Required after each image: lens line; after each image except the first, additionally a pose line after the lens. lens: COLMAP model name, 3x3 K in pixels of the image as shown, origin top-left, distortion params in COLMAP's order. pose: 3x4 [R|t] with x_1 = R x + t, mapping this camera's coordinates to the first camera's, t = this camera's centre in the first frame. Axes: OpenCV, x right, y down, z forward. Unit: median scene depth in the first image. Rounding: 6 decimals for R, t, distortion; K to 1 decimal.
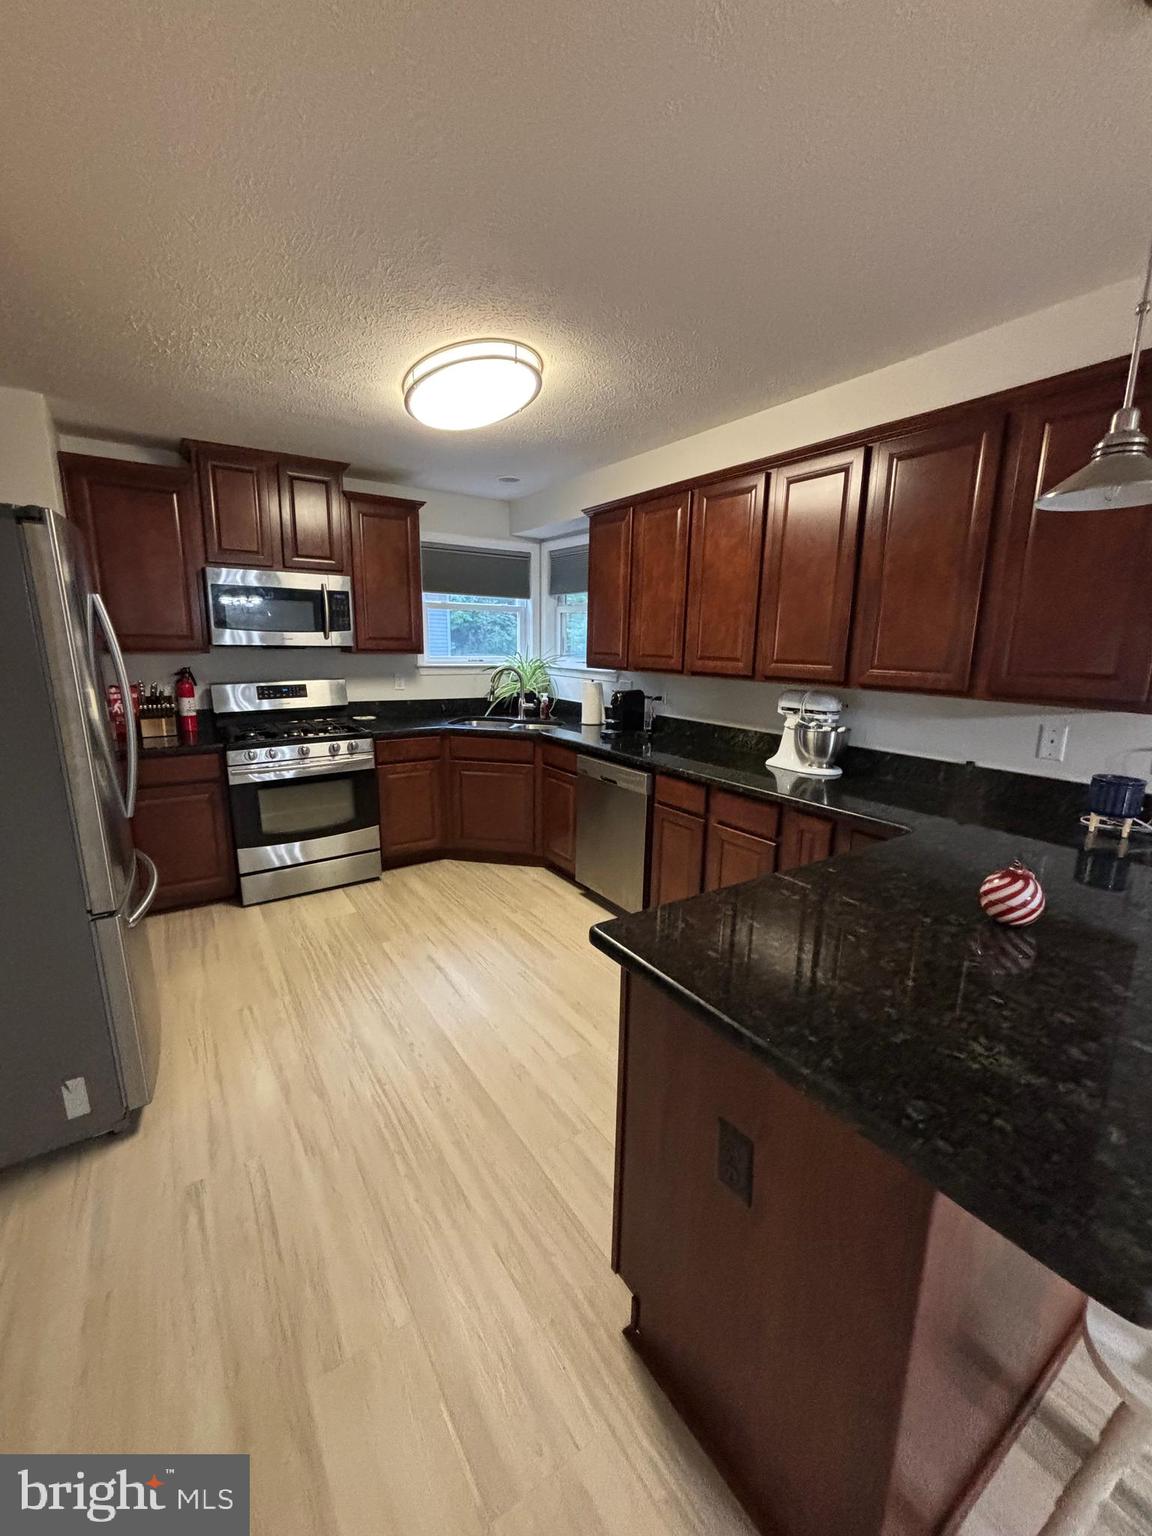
lens RADIAL K [[619.9, 0, 579.0], [0, 619.9, 769.0], [0, 0, 1]] dist [-0.004273, 0.001216]
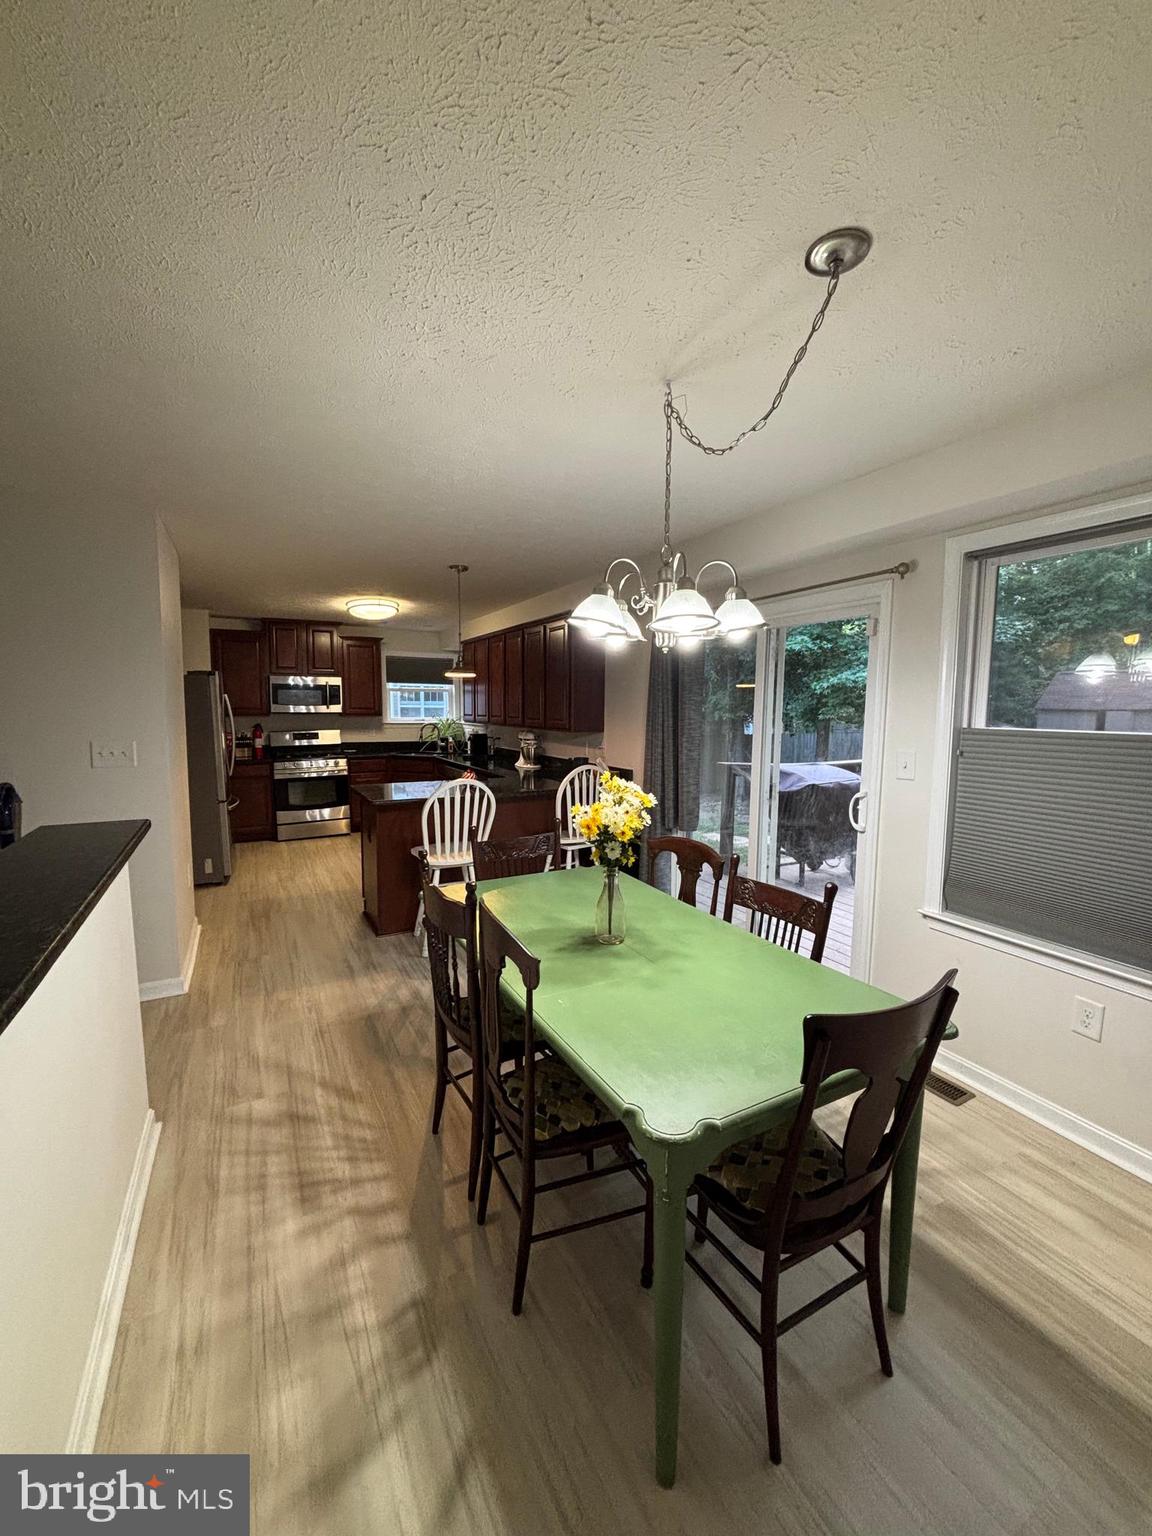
lens RADIAL K [[619.9, 0, 579.5], [0, 619.9, 763.3], [0, 0, 1]] dist [-0.004273, 0.001216]
pose [[0.995138, -0.002001, -0.098469, 0.634228], [-0.008998, 0.993765, -0.111127, 0.188195], [0.098077, 0.111473, 0.988916, -0.923936]]
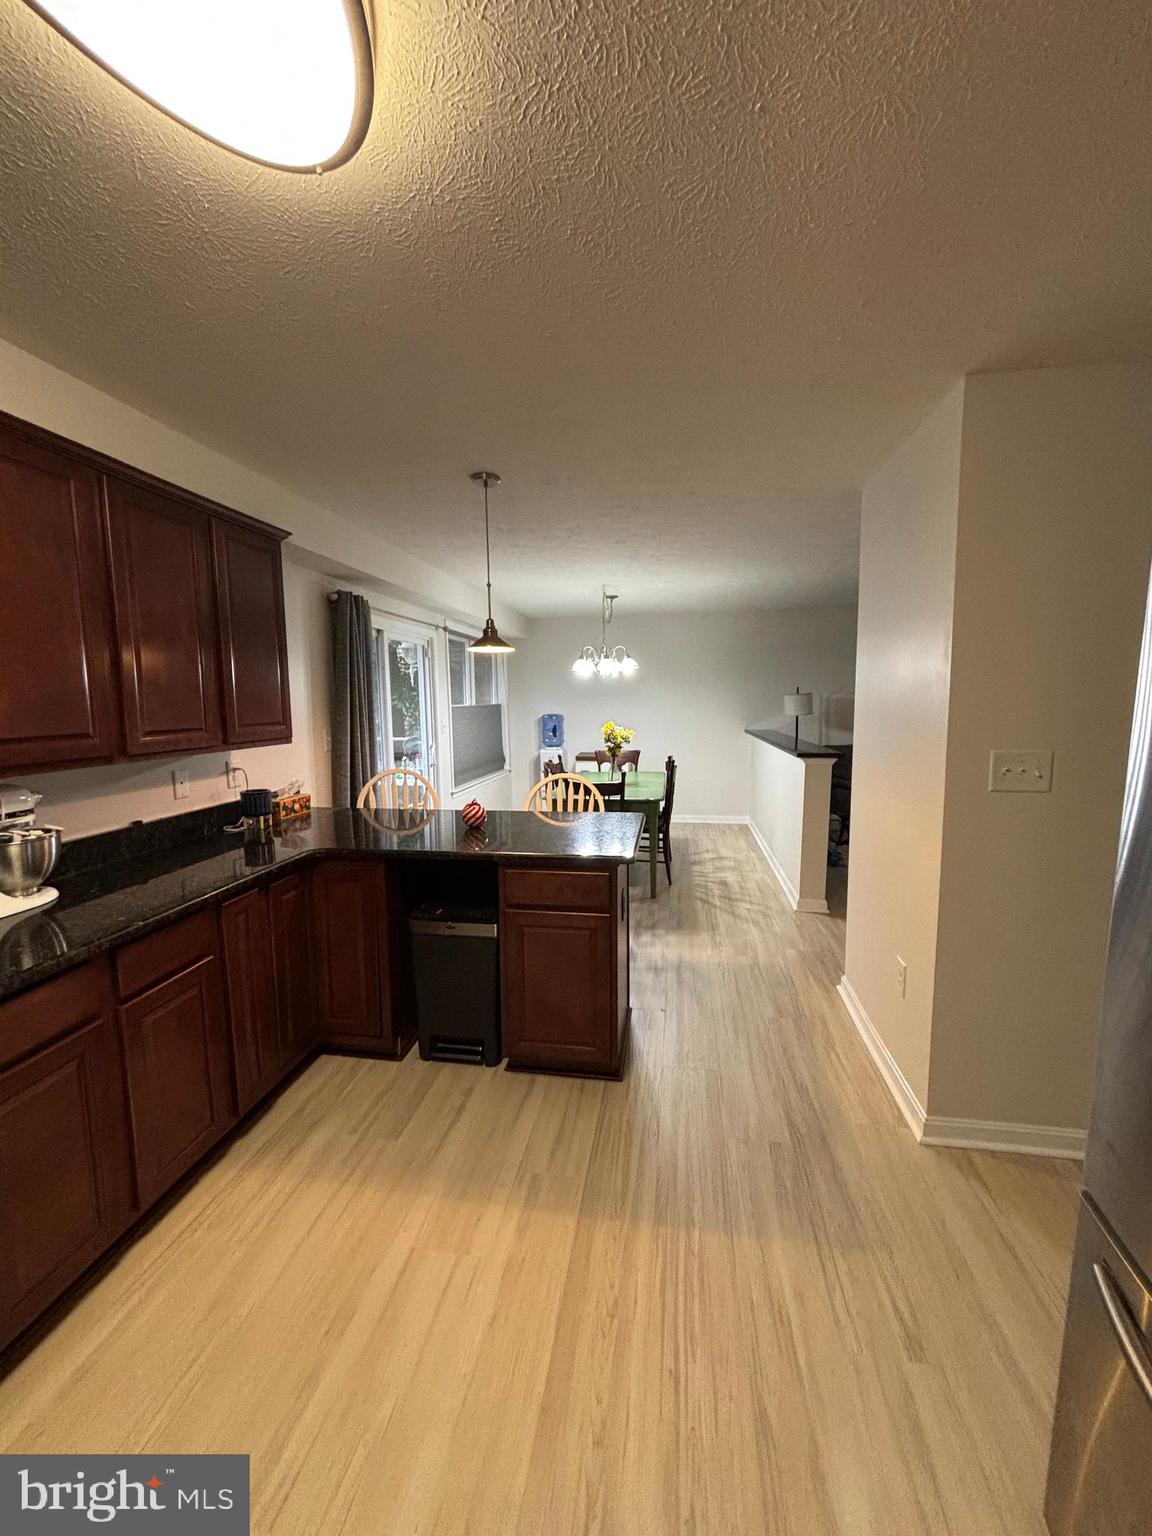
lens RADIAL K [[619.9, 0, 579.8], [0, 619.9, 765.5], [0, 0, 1]] dist [-0.004273, 0.001216]
pose [[-0.734189, -0.083202, 0.673828, -0.394573], [0.136003, 0.954324, 0.266022, -0.187146], [-0.665184, 0.286954, -0.689338, 0.830839]]
